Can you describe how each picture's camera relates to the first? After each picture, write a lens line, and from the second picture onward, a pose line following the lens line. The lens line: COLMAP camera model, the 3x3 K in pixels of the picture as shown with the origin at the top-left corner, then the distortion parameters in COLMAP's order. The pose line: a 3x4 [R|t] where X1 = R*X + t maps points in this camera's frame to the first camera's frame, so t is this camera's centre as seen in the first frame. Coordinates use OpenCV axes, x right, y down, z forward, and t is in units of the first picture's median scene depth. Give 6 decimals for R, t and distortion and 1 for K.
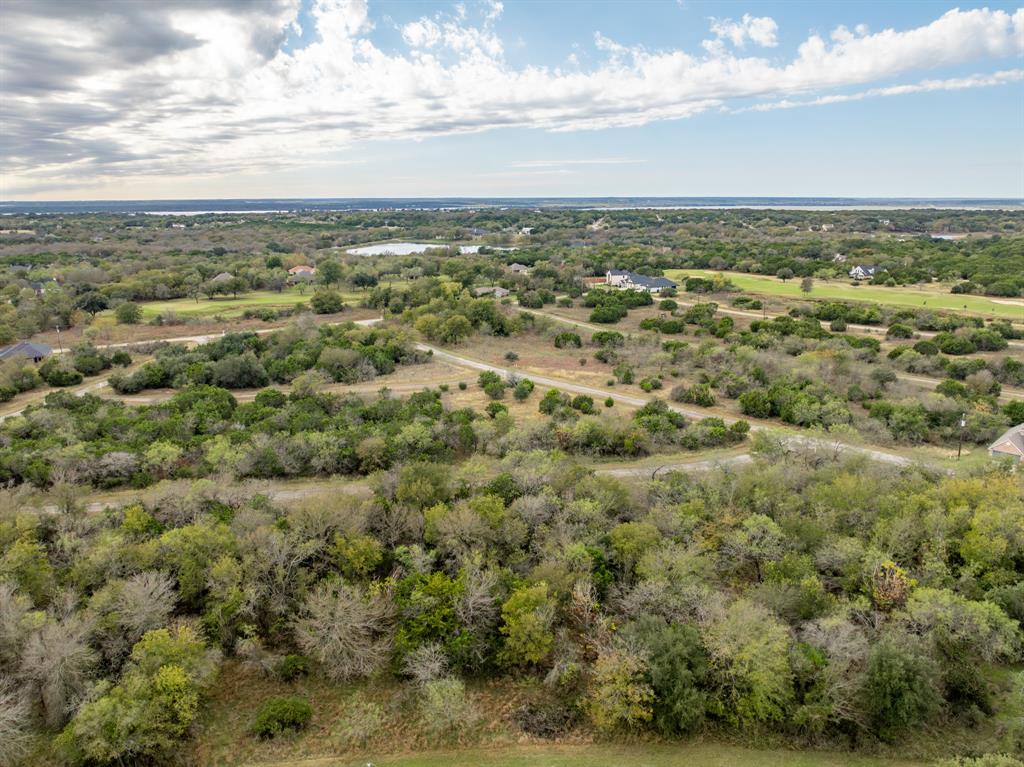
lens RADIAL K [[732.0, 0, 512.5], [0, 732.0, 303.9], [0, 0, 1]] dist [-0.017139, 0.006744]
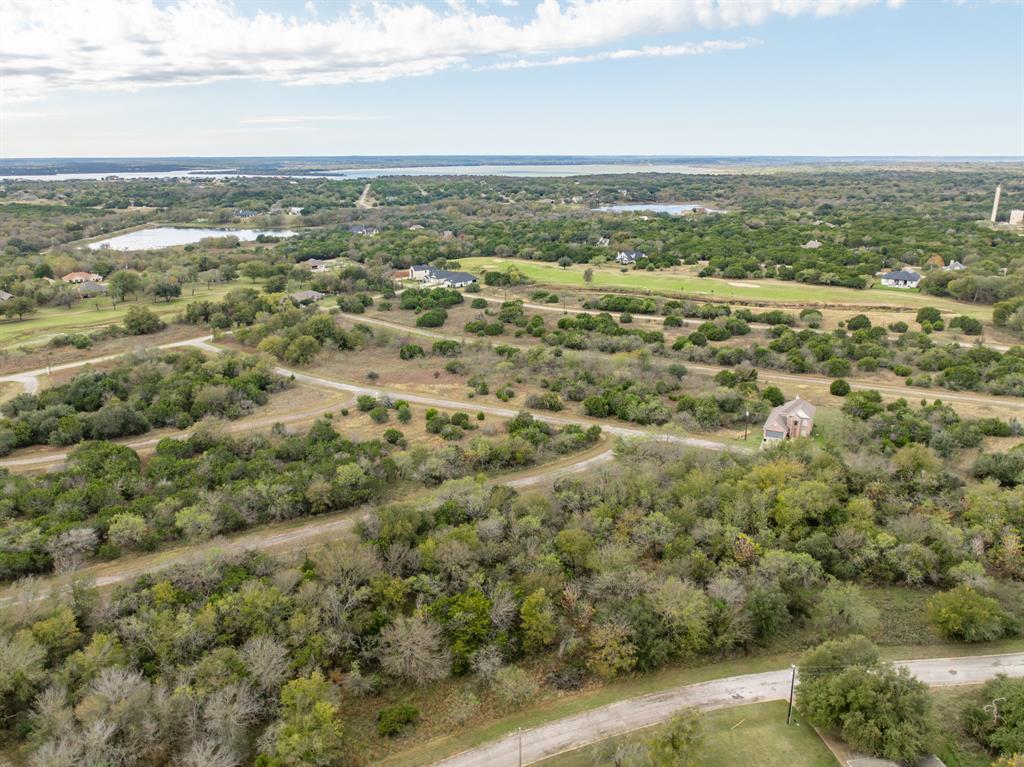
lens RADIAL K [[726.1, 0, 512.0], [0, 726.1, 383.5], [0, 0, 1]] dist [-0.017406, 0.004093]
pose [[0.944400, -0.089028, 0.316517, -0.116071], [0.038372, 0.985910, 0.162817, -0.065776], [-0.326552, -0.141619, 0.934509, -0.063714]]
